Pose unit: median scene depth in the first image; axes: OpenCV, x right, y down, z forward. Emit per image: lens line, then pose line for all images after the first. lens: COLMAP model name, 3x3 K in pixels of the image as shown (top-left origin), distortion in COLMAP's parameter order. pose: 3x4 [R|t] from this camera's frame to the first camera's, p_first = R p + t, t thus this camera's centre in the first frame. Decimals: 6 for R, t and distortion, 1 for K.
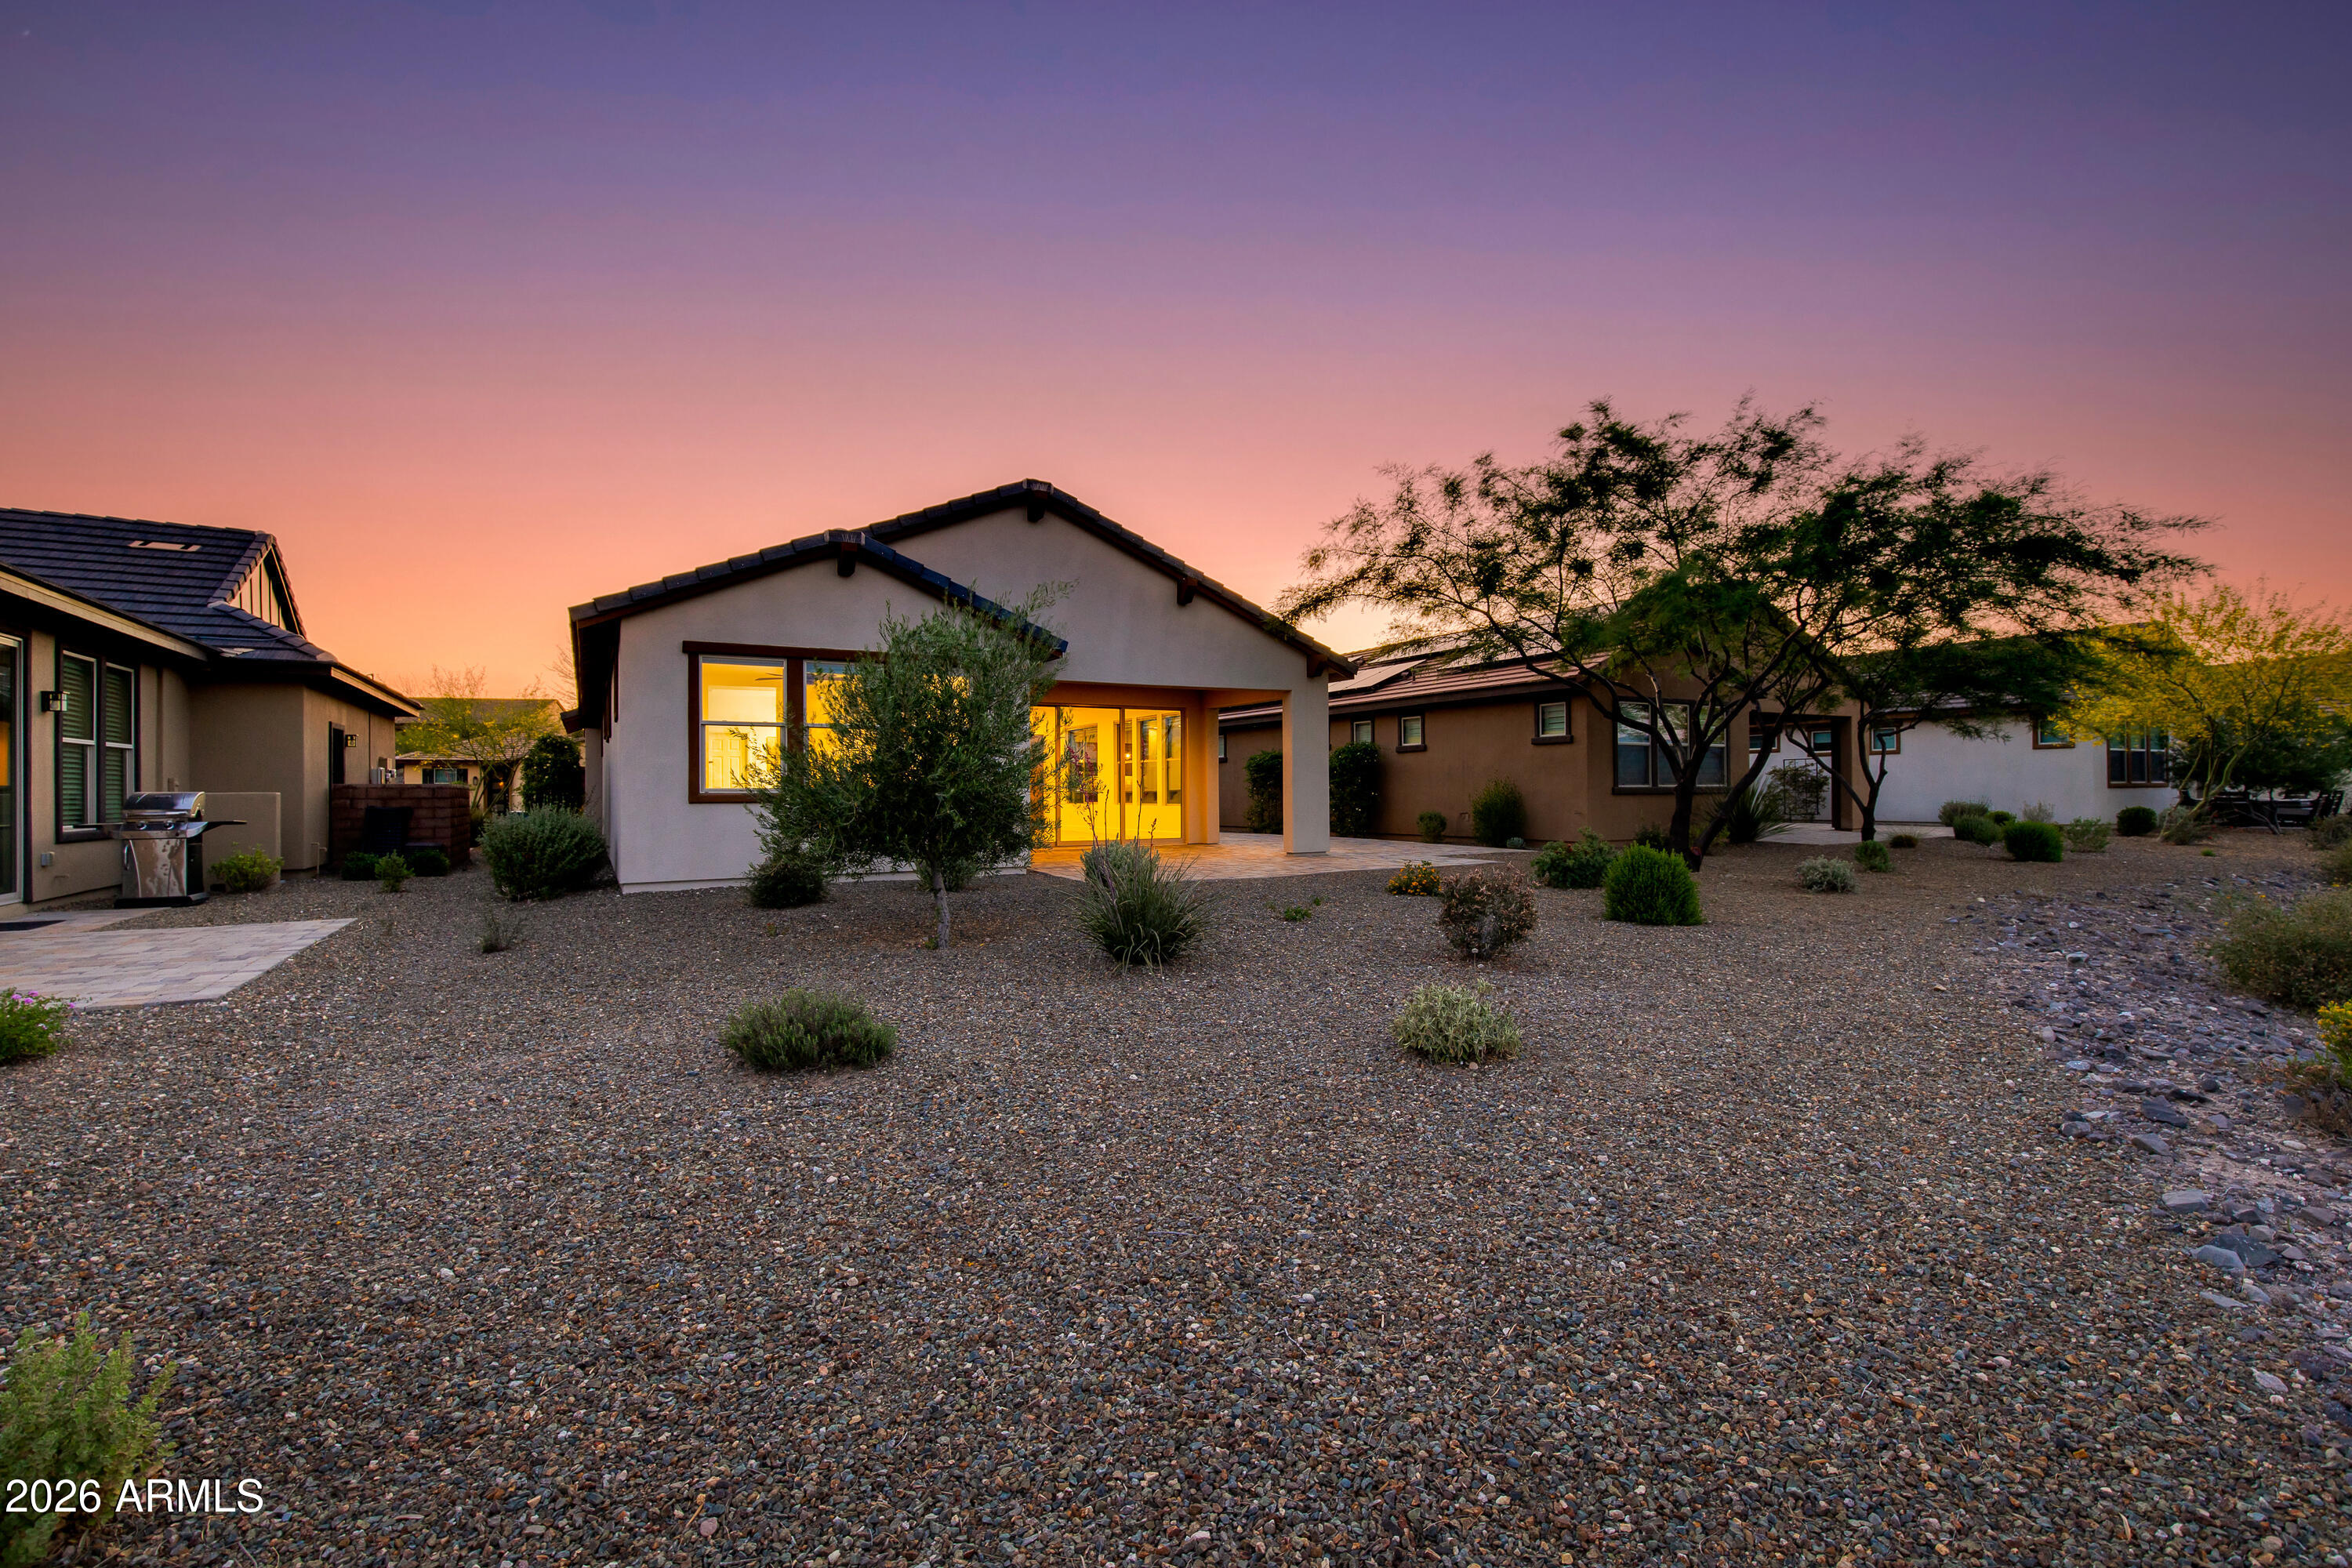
lens RADIAL K [[1050.3, 0, 1178.8], [0, 1050.3, 786.3], [0, 0, 1]] dist [0.004351, -0.000352]
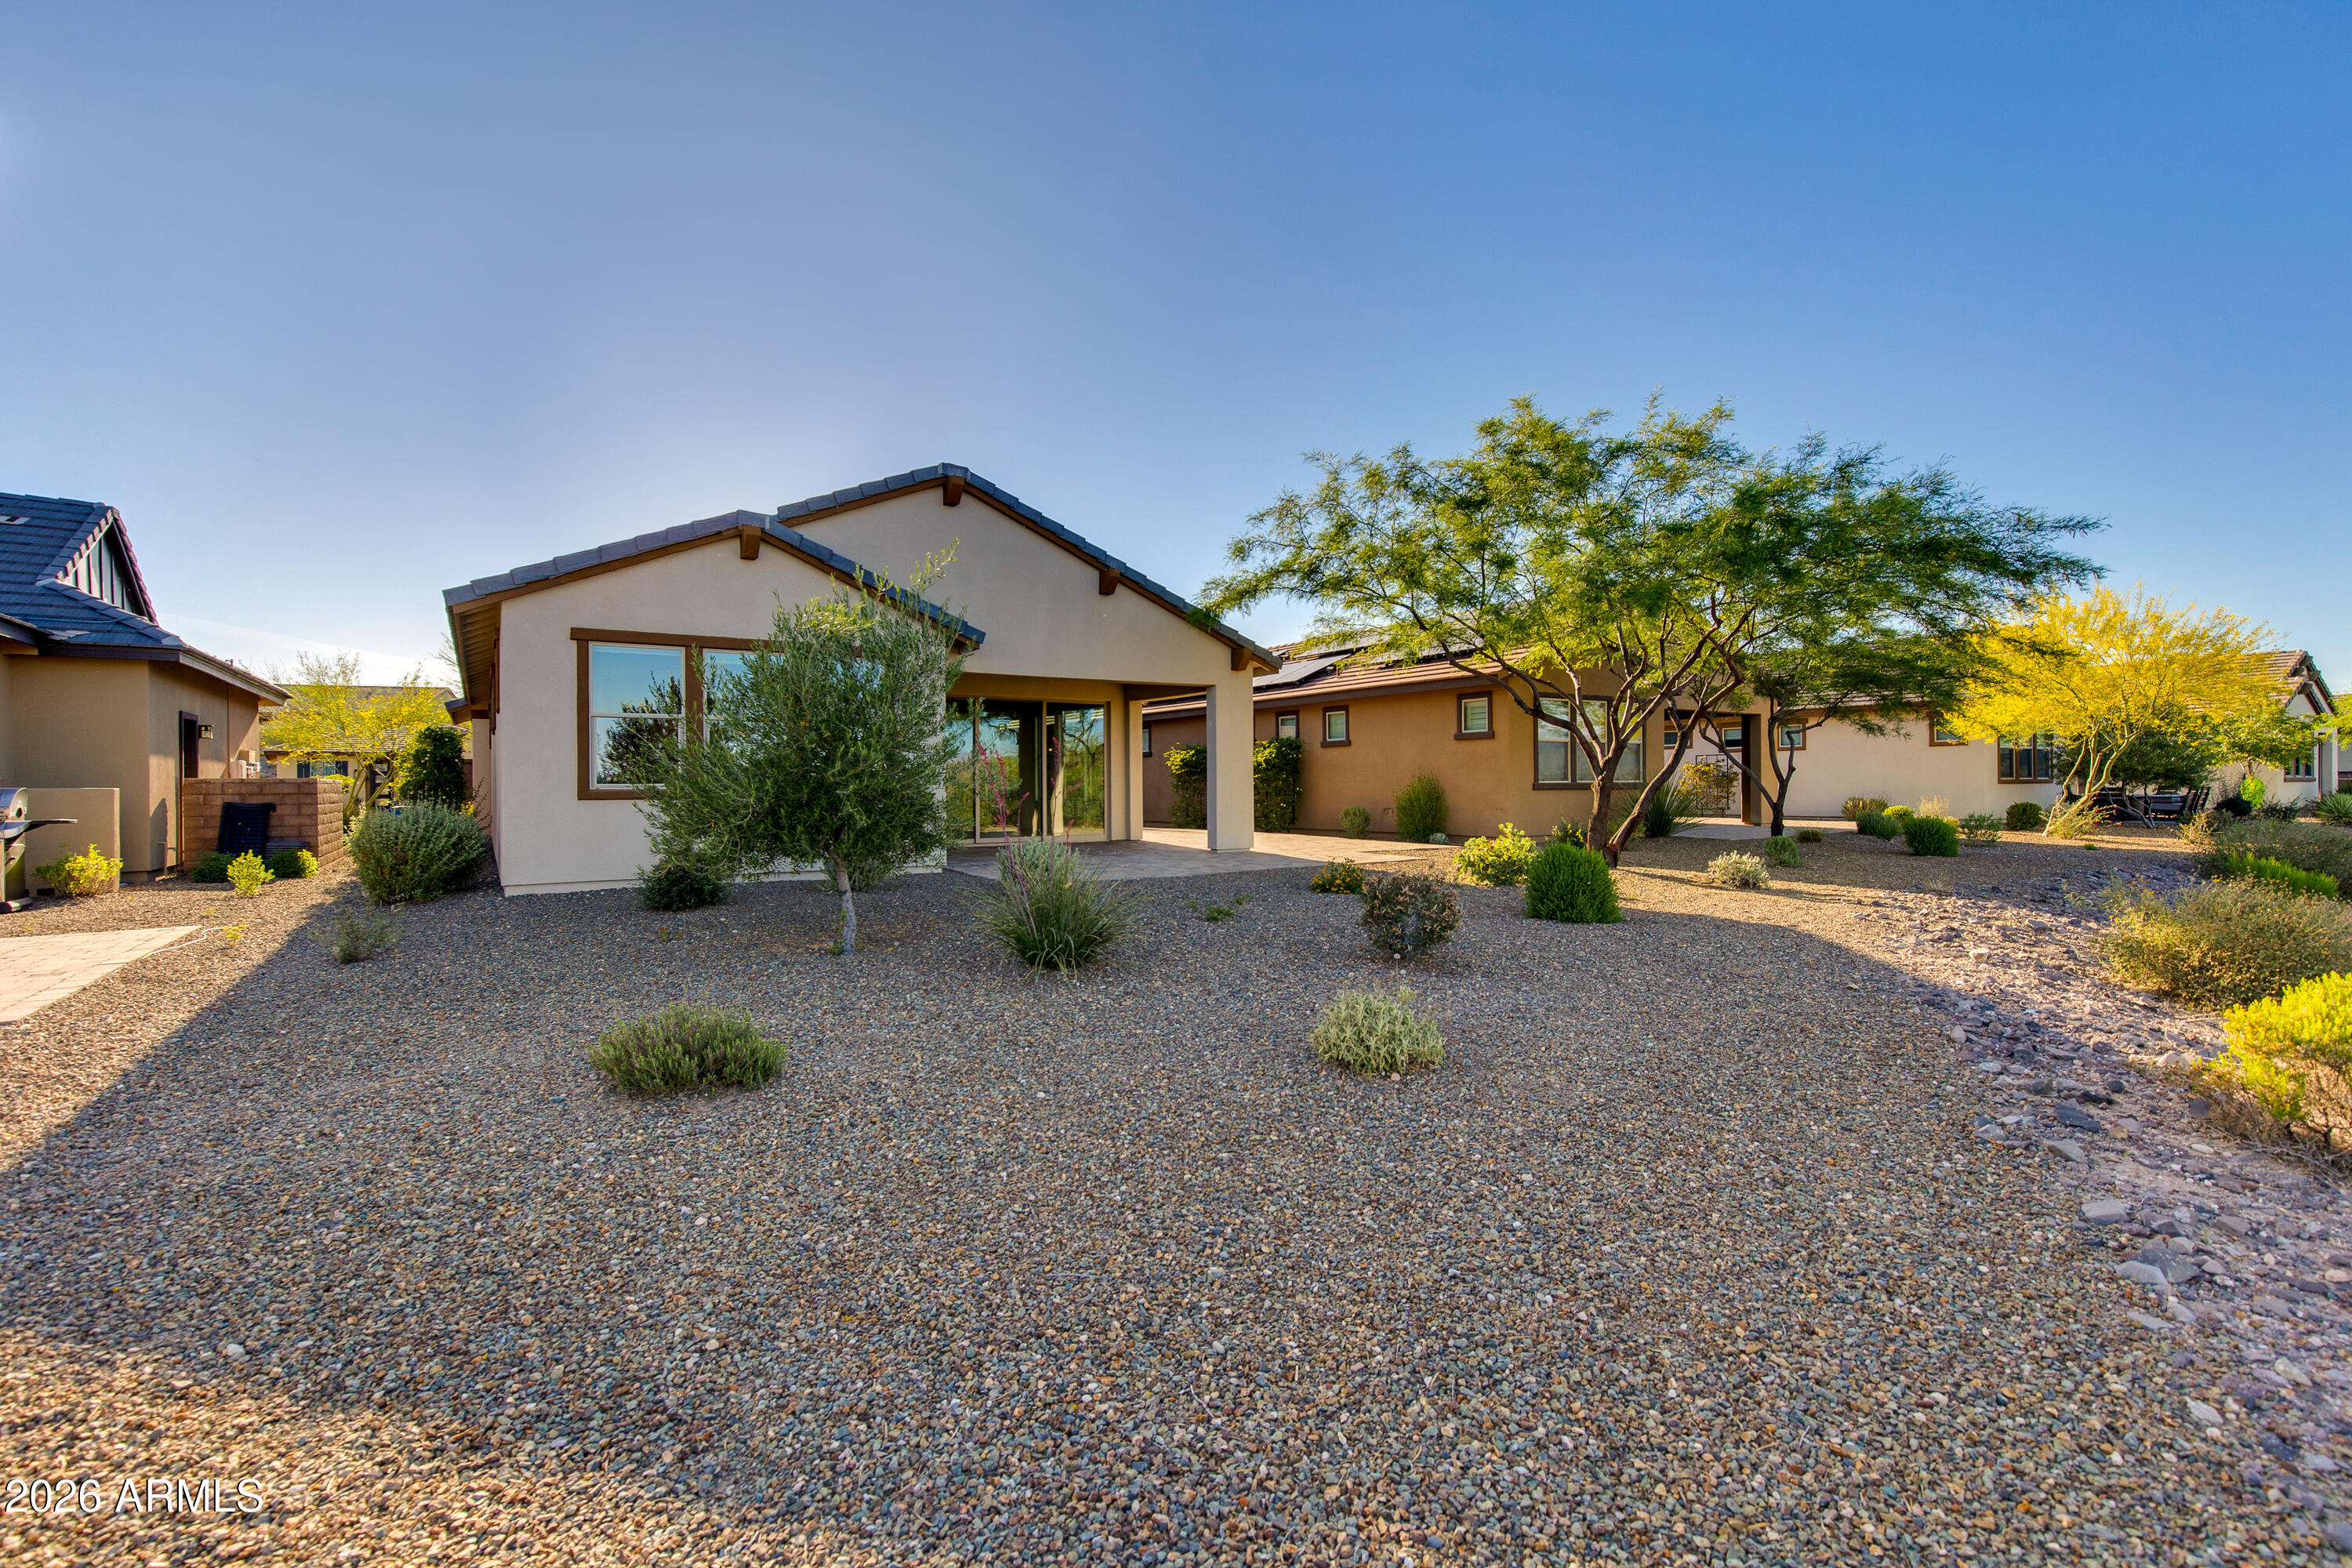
lens RADIAL K [[1057.5, 0, 1176.3], [0, 1057.5, 794.9], [0, 0, 1]] dist [0.002953, 0.000006]
pose [[0.997731, -0.000293, 0.067326, 0.009994], [-0.000662, 0.999900, 0.014158, -0.004386], [-0.067323, -0.014170, 0.997631, 0.033713]]
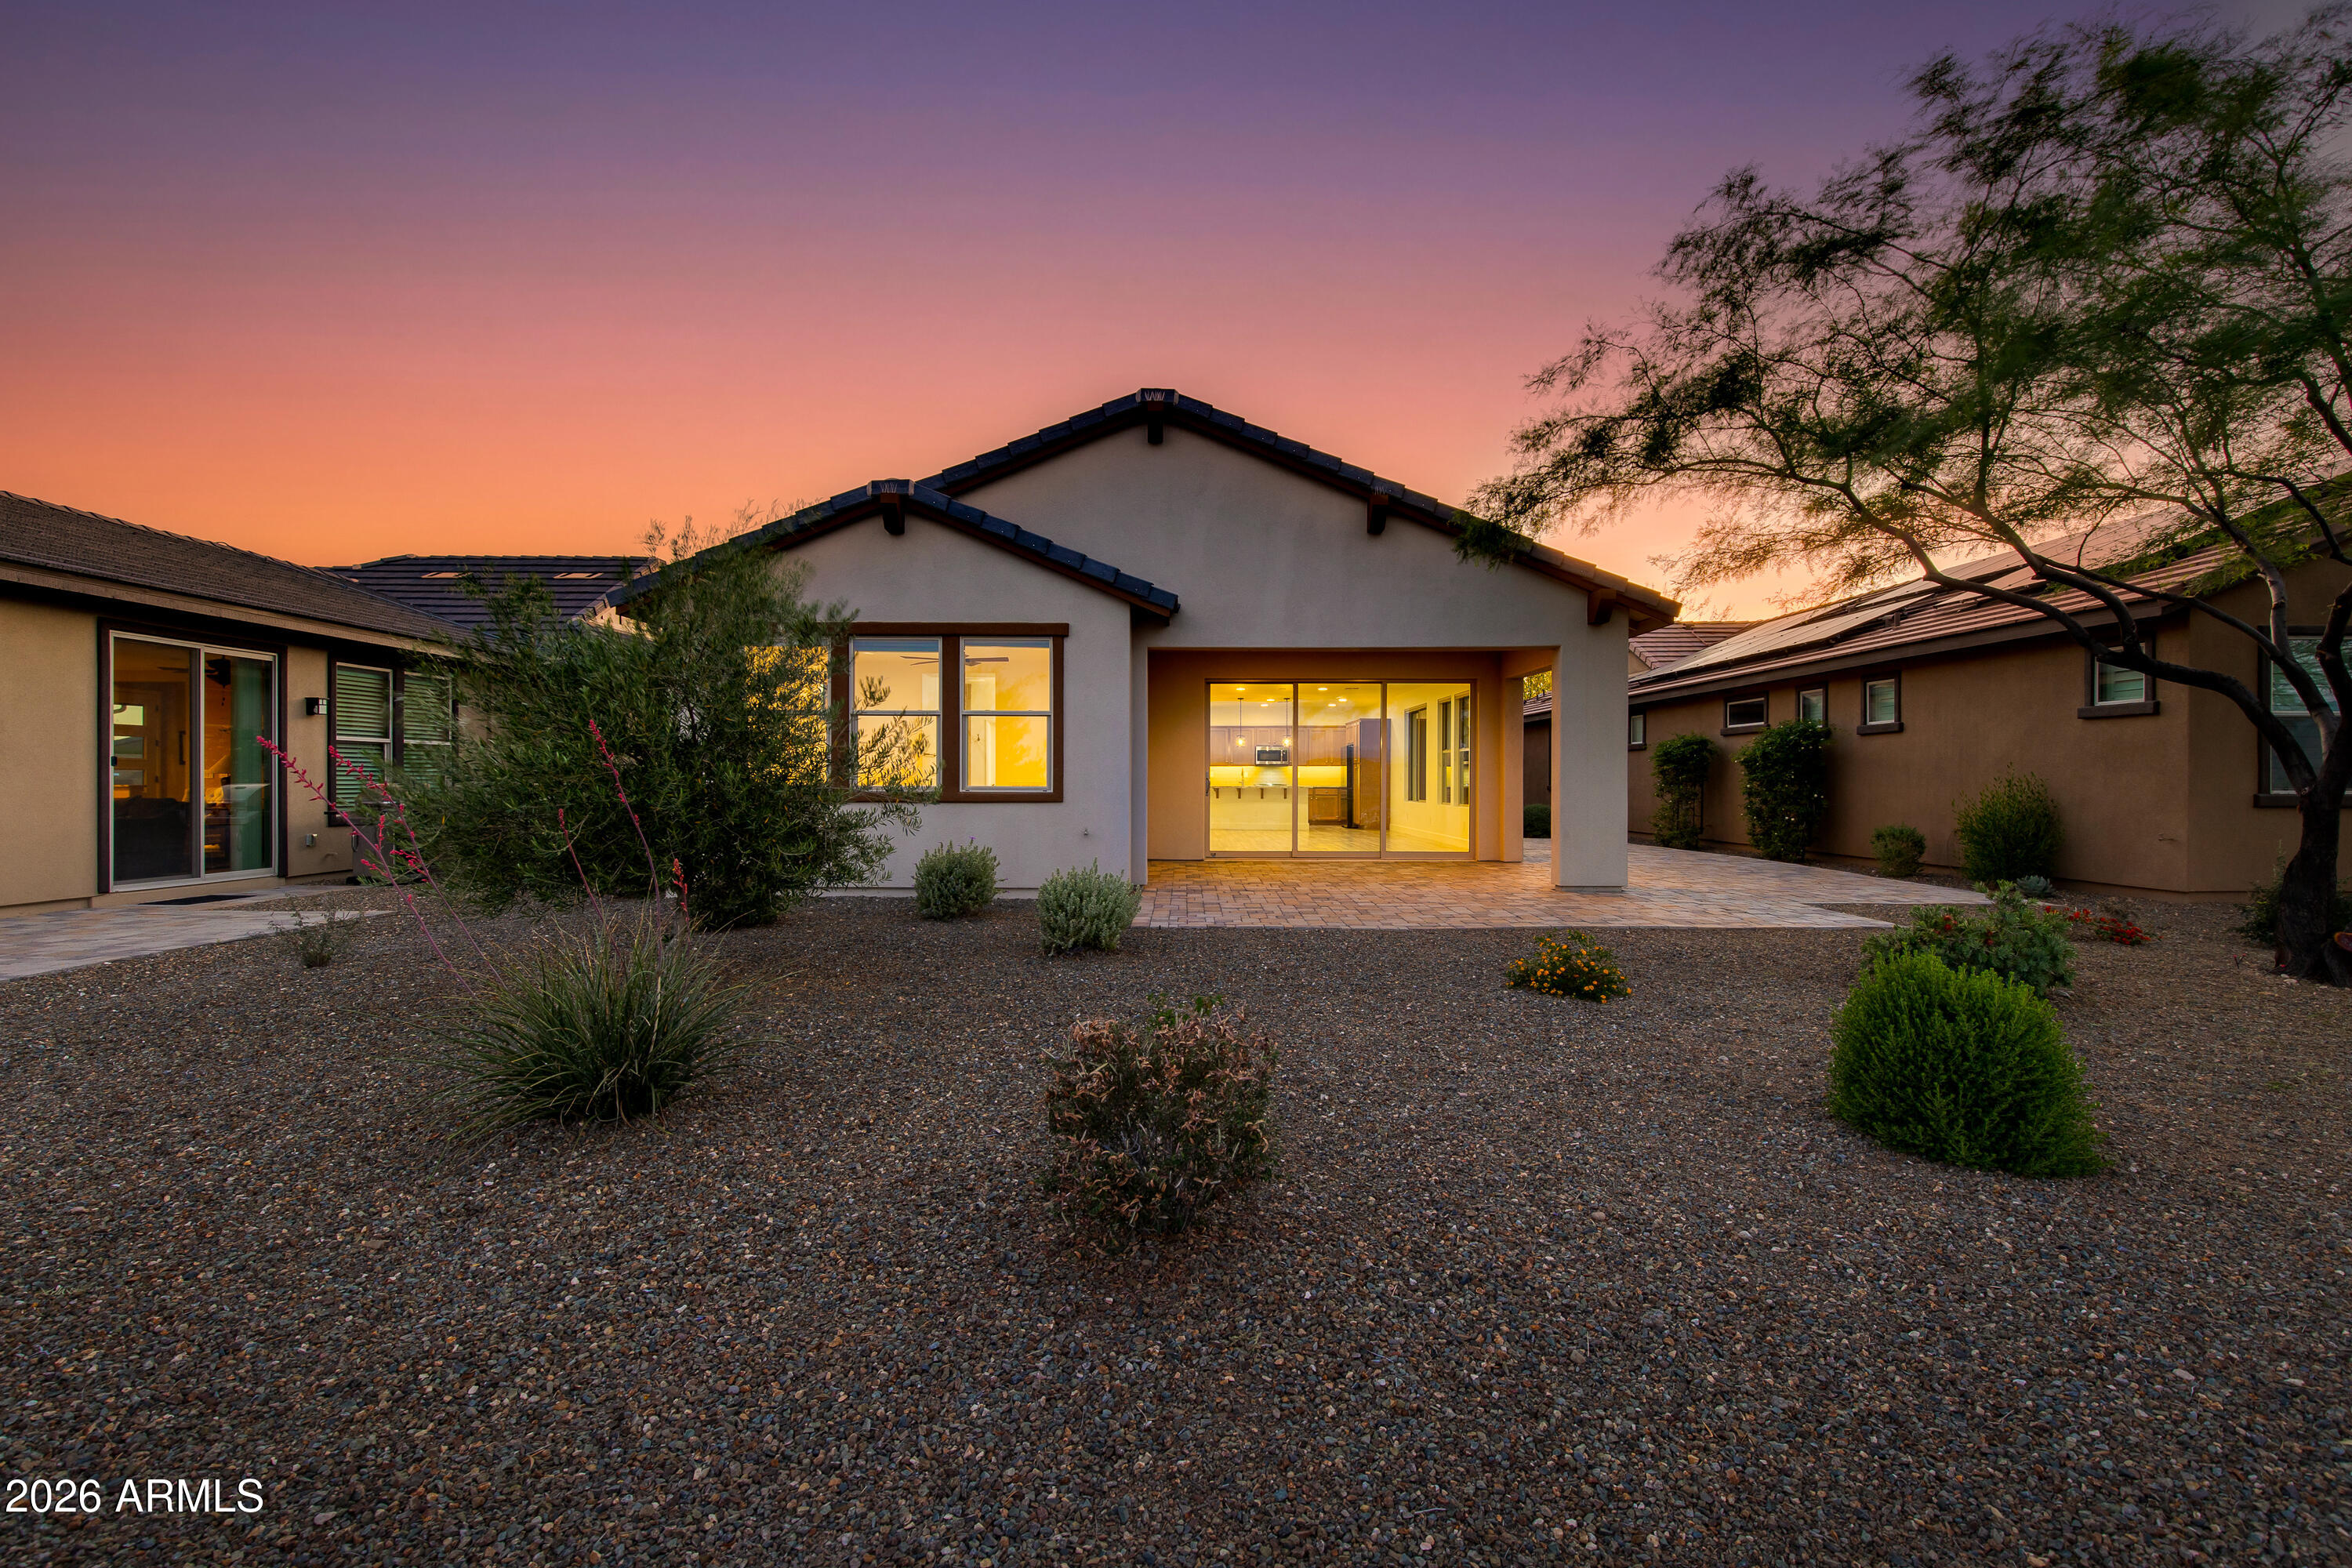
lens RADIAL K [[1050.3, 0, 1178.8], [0, 1050.3, 786.3], [0, 0, 1]] dist [0.004351, -0.000352]
pose [[0.873218, 0.011049, -0.487204, 0.713434], [-0.005544, 0.999903, 0.012740, -0.025435], [0.487298, -0.008424, 0.873195, 0.917081]]
